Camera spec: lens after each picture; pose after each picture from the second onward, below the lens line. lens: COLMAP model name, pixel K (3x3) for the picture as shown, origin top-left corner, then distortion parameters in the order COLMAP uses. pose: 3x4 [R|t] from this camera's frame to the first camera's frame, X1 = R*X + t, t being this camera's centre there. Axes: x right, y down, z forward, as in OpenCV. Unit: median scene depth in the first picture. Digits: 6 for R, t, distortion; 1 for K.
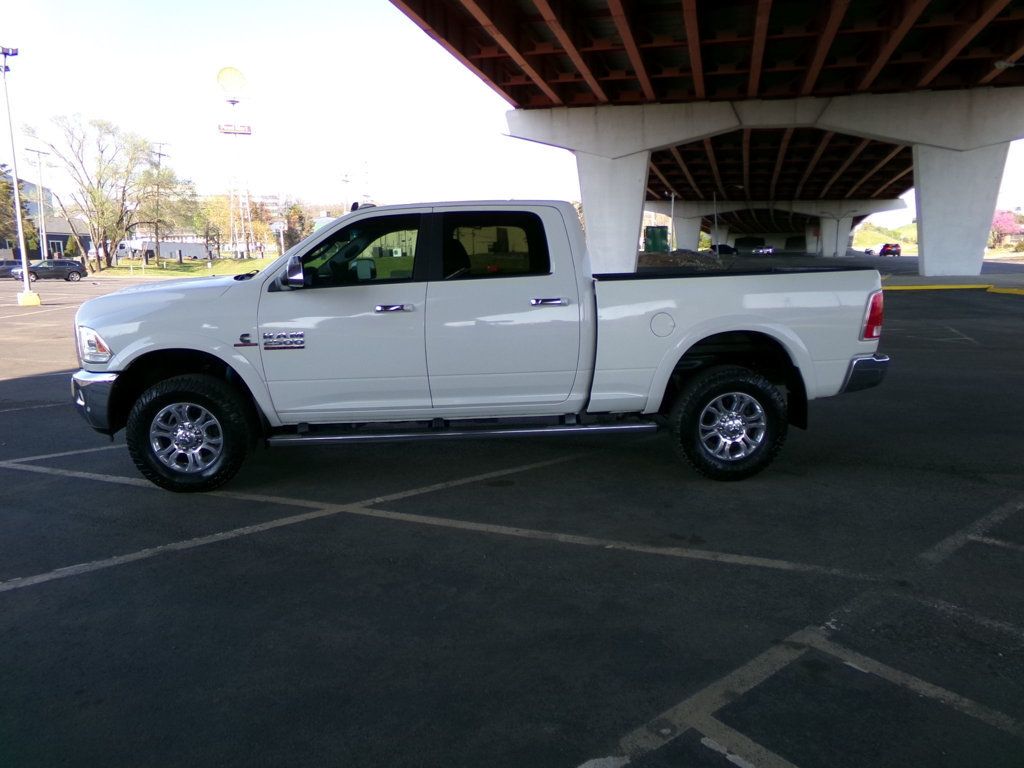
lens RADIAL K [[687.7, 0, 515.7], [0, 687.7, 386.0], [0, 0, 1]] dist [-0.038584, 0.078462]
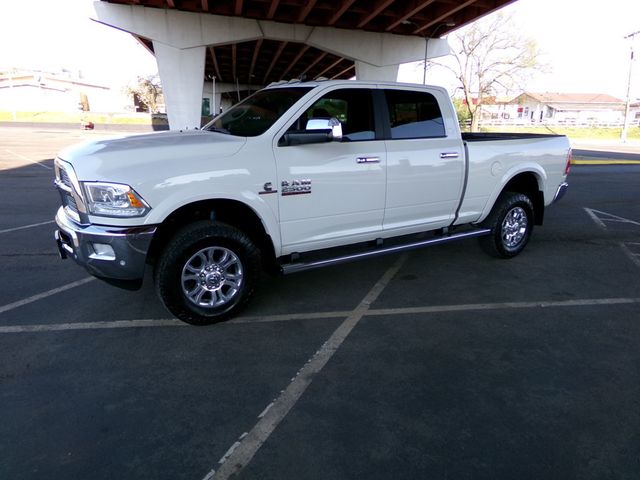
lens RADIAL K [[429.8, 0, 322.3], [0, 429.8, 241.3], [0, 0, 1]] dist [-0.038584, 0.078462]
pose [[0.873398, -0.099442, 0.476746, -0.645786], [0.055219, 0.992839, 0.105929, -0.047428], [-0.483866, -0.066192, 0.872635, 0.295794]]
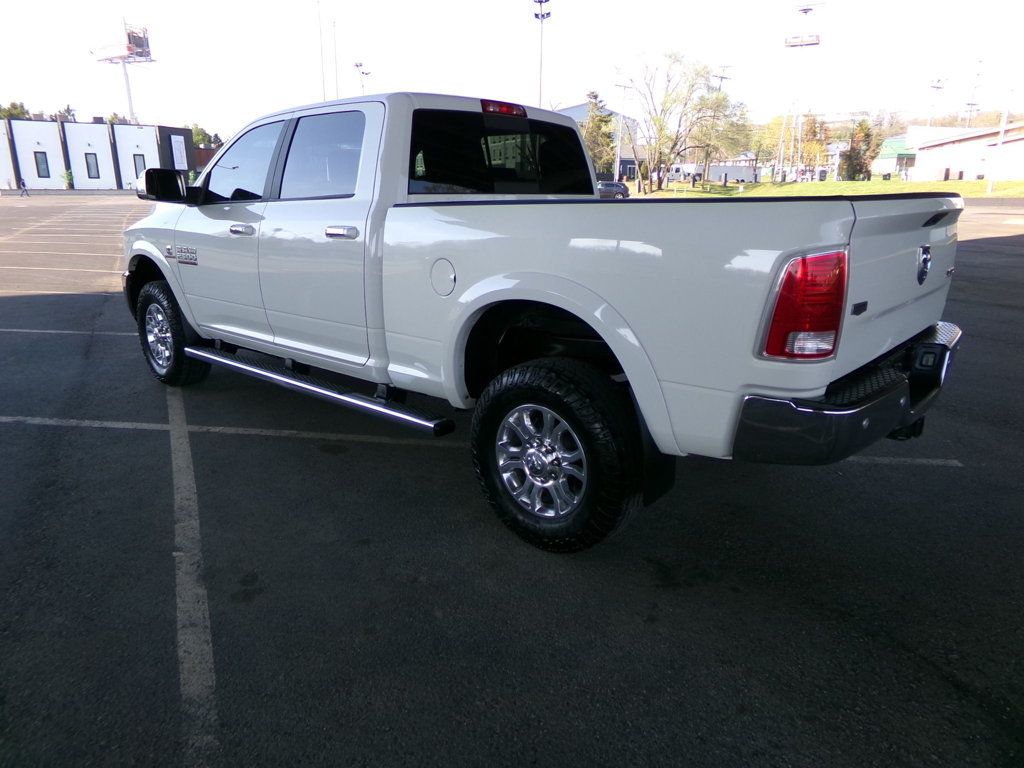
lens RADIAL K [[687.7, 0, 515.7], [0, 687.7, 386.0], [0, 0, 1]] dist [-0.038584, 0.078462]
pose [[0.715333, 0.202940, -0.668665, 0.706809], [-0.131902, 0.978912, 0.155992, -0.096068], [0.686221, -0.023388, 0.727017, 0.568443]]
